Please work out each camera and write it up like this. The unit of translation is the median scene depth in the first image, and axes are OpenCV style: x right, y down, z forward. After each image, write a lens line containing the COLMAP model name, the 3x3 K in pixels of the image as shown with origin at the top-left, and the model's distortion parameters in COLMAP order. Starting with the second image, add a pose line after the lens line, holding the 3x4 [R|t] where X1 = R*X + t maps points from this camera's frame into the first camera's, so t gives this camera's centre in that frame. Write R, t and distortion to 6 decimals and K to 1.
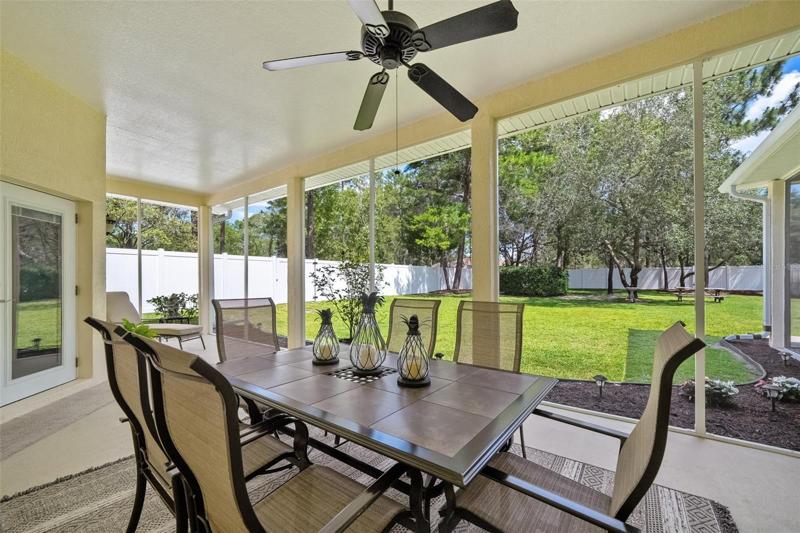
lens RADIAL K [[320.0, 0, 400.0], [0, 320.0, 280.5], [0, 0, 1]] dist [-0.001231, -0.000002]
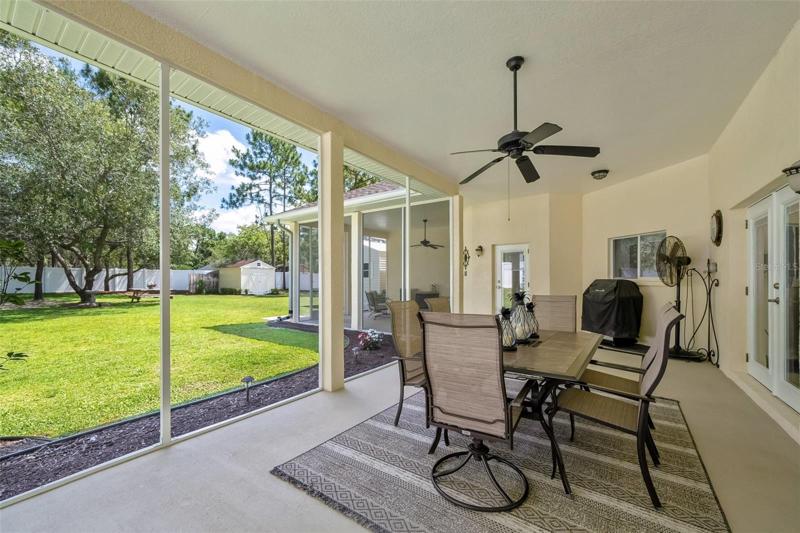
lens RADIAL K [[320.0, 0, 400.0], [0, 320.0, 280.5], [0, 0, 1]] dist [-0.001231, -0.000002]
pose [[-0.028530, 0.002513, 0.999590, -0.151784], [0.002785, 0.999993, -0.002434, -0.000541], [-0.999589, 0.002715, -0.028537, 0.154105]]
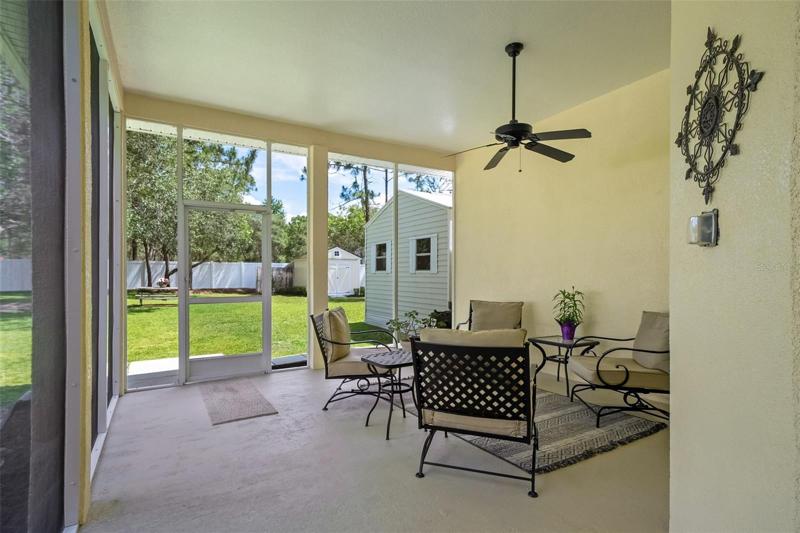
lens RADIAL K [[399.2, 0, 396.5], [0, 399.2, 279.8], [0, 0, 1]] dist [0.000151, 0.000058]
pose [[0.400269, -0.004199, 0.916388, 0.223500], [-0.001821, 0.999984, 0.005377, -0.002493], [-0.916396, -0.003821, 0.400255, 0.068844]]
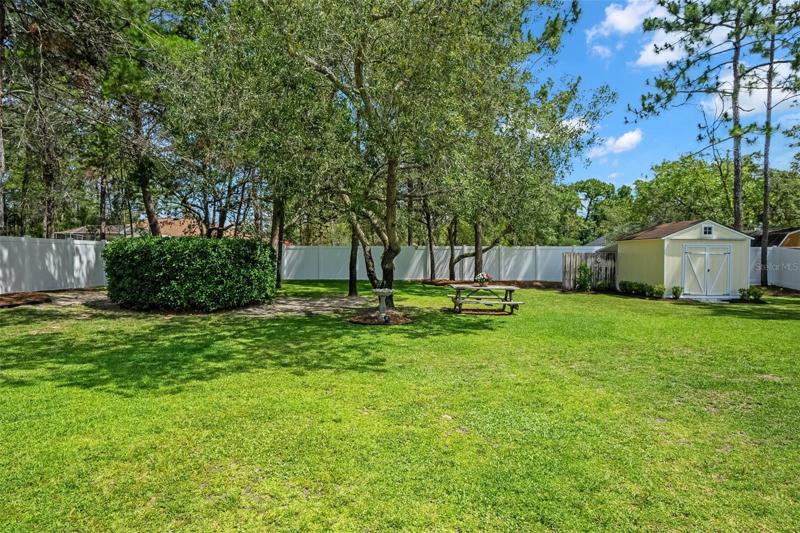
lens RADIAL K [[455.1, 0, 400.0], [0, 455.1, 266.5], [0, 0, 1]] dist [0.020559, 0.000580]
pose [[0.803409, -0.003786, 0.595416, 0.299765], [-0.007732, 0.999829, 0.016790, -0.019173], [-0.595377, -0.018093, 0.803242, 0.387960]]
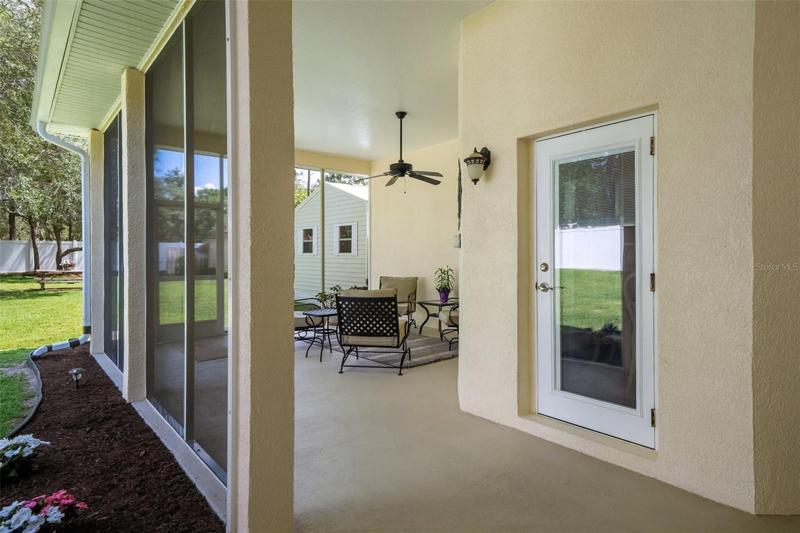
lens RADIAL K [[432.6, 0, 401.9], [0, 432.6, 257.7], [0, 0, 1]] dist [0.003397, 0.000676]
pose [[0.219830, -0.001362, 0.975537, 0.109079], [0.002035, 0.999997, 0.000938, -0.004637], [-0.975536, 0.001779, 0.219832, 0.024049]]
